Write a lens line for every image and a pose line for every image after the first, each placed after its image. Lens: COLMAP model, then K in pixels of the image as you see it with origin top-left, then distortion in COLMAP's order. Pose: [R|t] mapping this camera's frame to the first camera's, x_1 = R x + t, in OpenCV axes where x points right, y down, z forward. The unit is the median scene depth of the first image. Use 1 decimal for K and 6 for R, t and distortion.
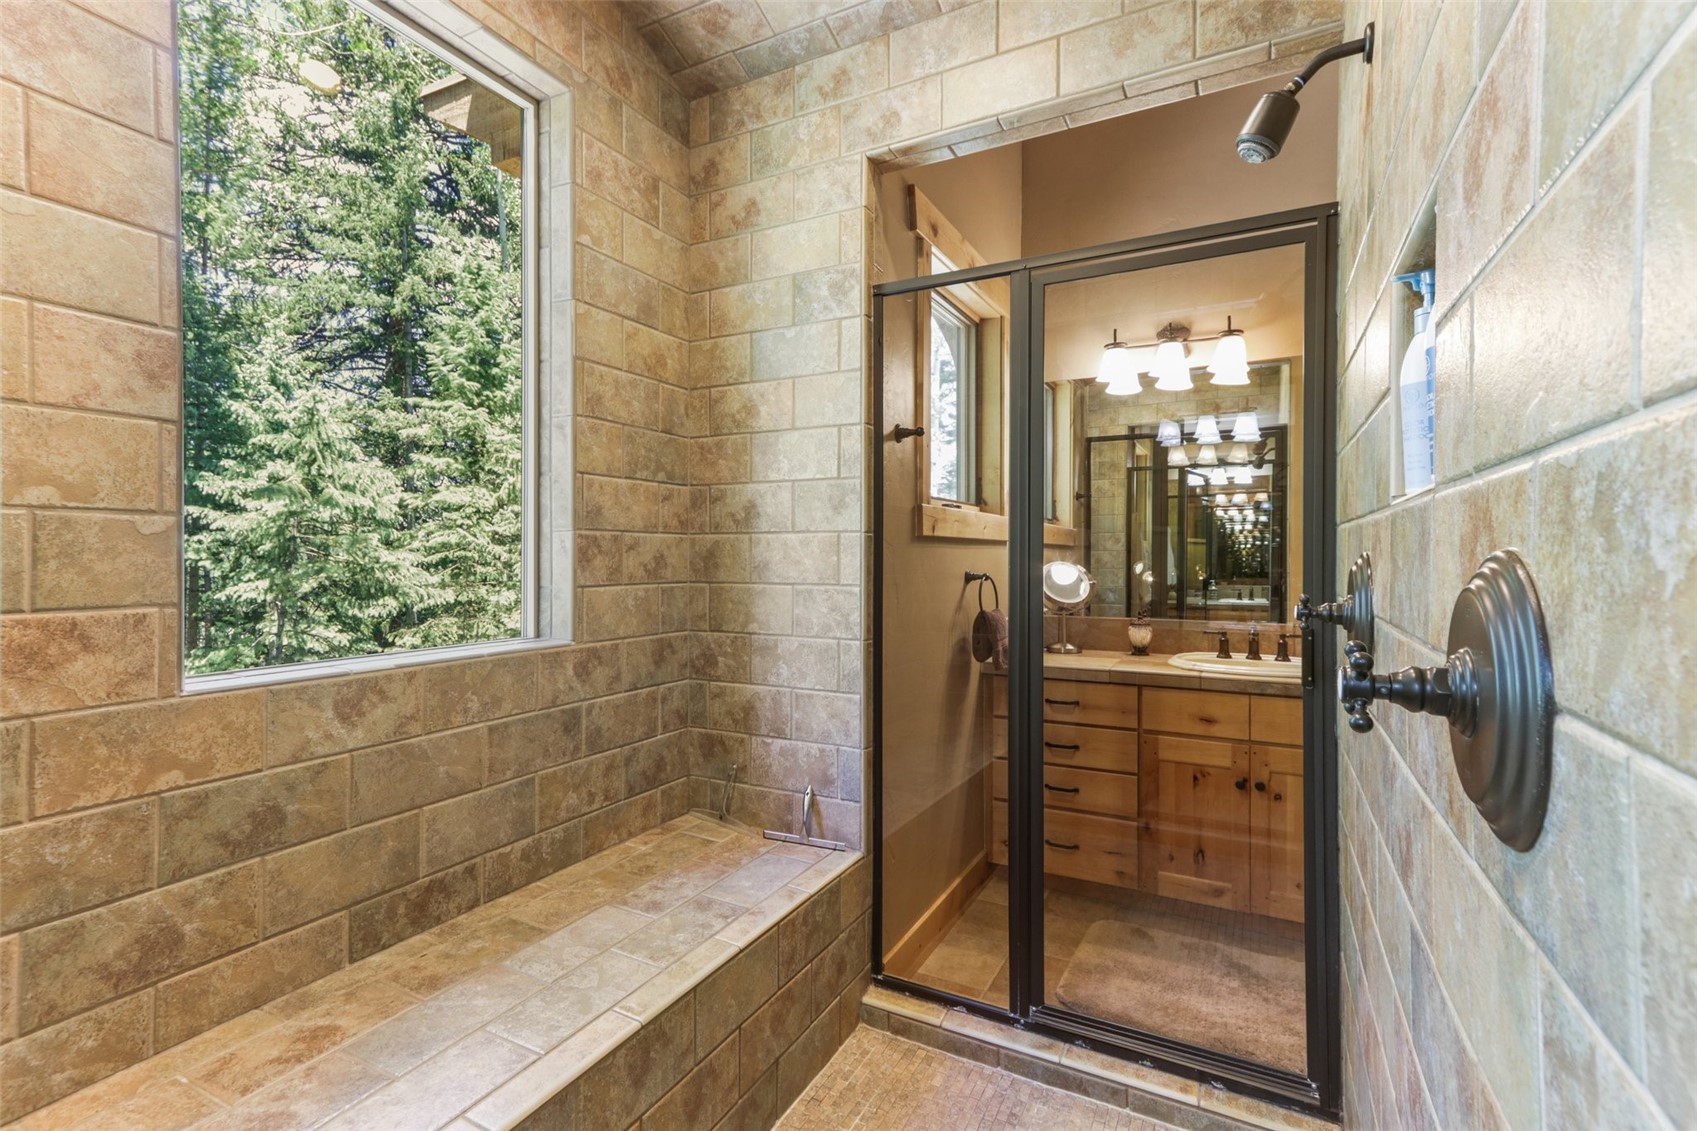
lens RADIAL K [[789.3, 0, 836.1], [0, 789.3, 555.1], [0, 0, 1]] dist [0.004515, 0.000846]
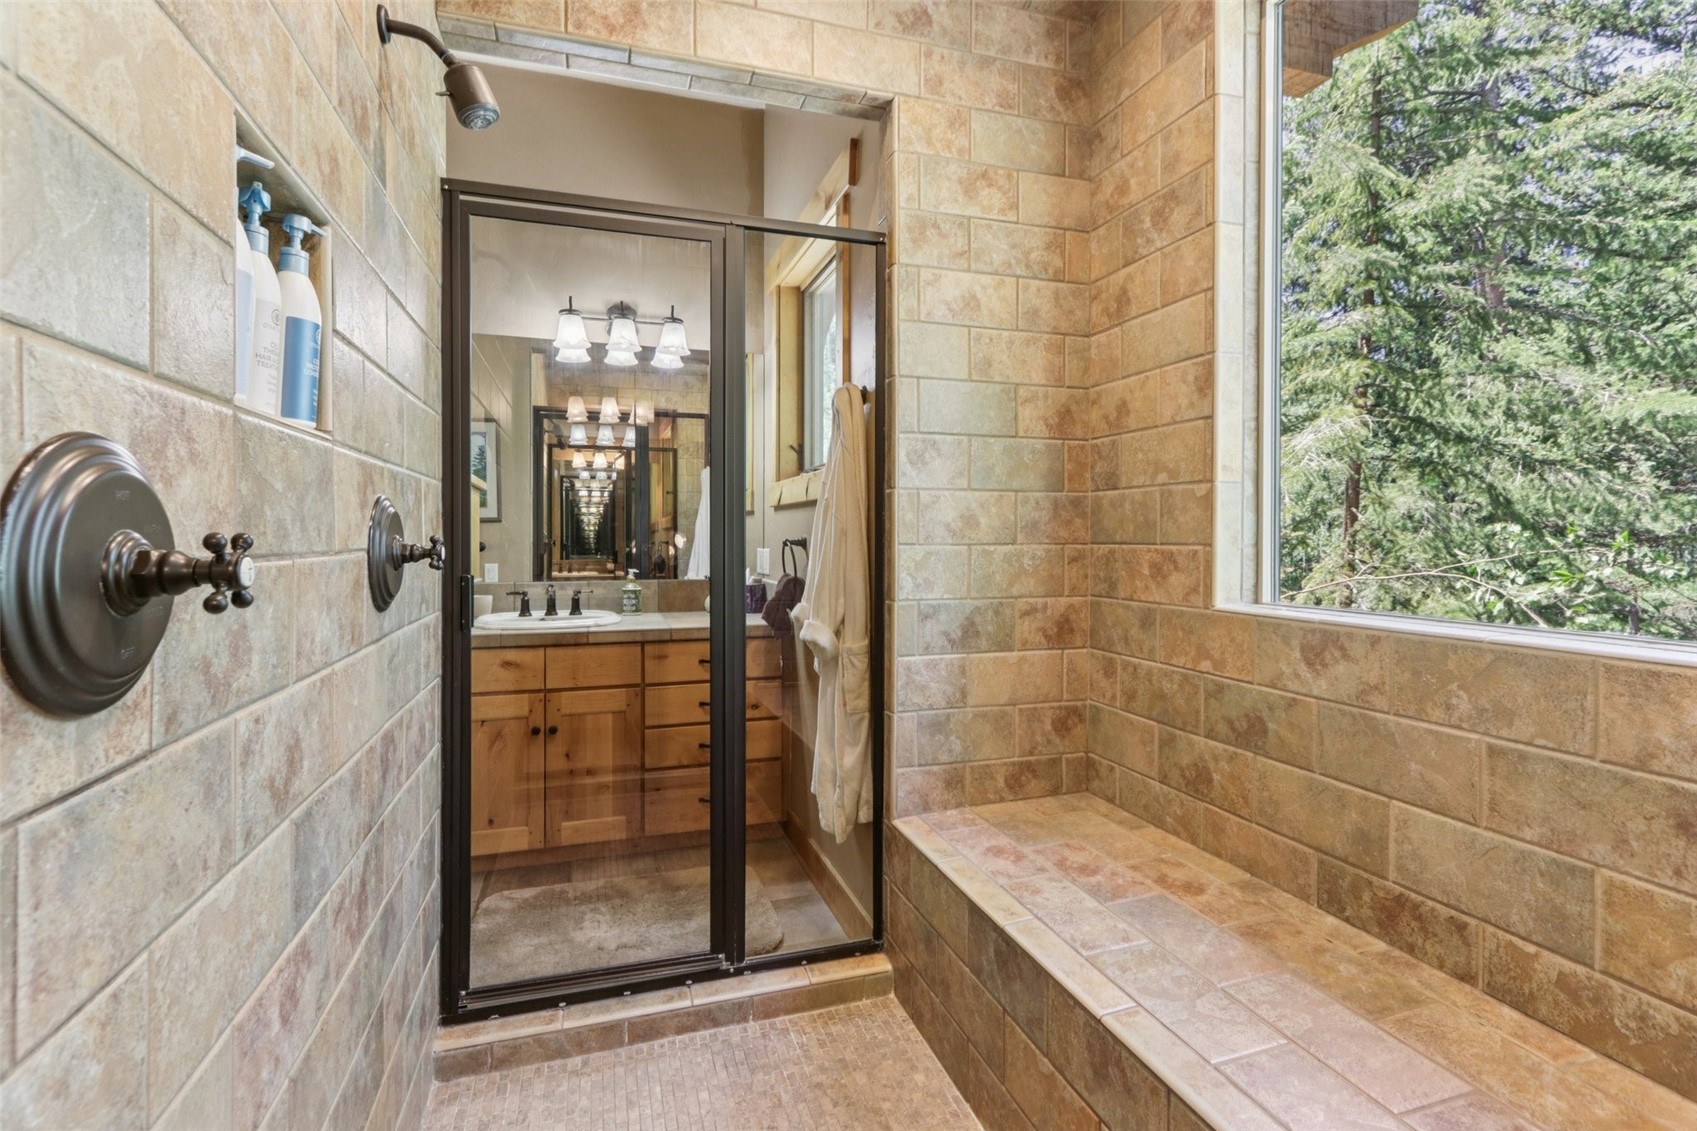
lens RADIAL K [[789.3, 0, 836.1], [0, 789.3, 555.1], [0, 0, 1]] dist [0.004515, 0.000846]
pose [[-0.708279, 0.014947, -0.705774, 0.536960], [-0.000426, 0.999767, 0.021601, 0.042056], [0.705933, 0.015600, -0.708107, 1.275423]]
